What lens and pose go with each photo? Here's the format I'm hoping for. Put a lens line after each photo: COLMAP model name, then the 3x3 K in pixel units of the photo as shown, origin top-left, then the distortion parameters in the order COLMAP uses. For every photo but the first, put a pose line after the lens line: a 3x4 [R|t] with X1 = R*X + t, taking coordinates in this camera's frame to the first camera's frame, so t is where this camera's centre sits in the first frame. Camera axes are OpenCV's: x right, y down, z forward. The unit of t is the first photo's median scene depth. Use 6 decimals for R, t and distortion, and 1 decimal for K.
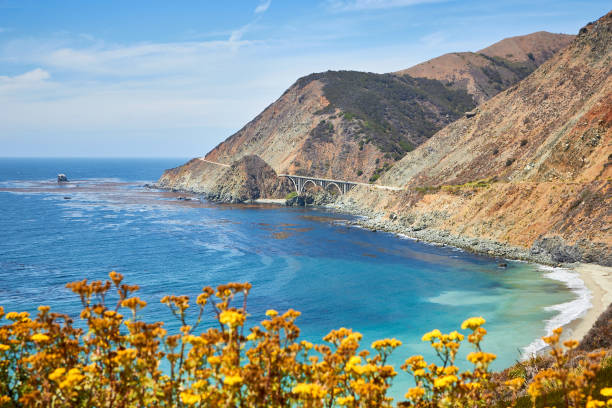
lens RADIAL K [[933.2, 0, 306.0], [0, 933.2, 204.0], [0, 0, 1]] dist [-0.012084, 0.048474]
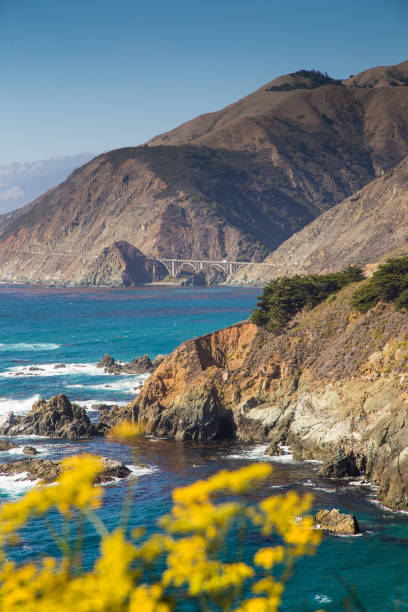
lens RADIAL K [[1874.9, 0, 204.0], [0, 1874.9, 306.0], [0, 0, 1]] dist [0.828152, -0.638846]
pose [[0.959611, -0.043494, 0.277947, -0.530530], [0.047506, 0.998841, -0.007711, 0.037174], [-0.277290, 0.020604, 0.960565, -0.963562]]
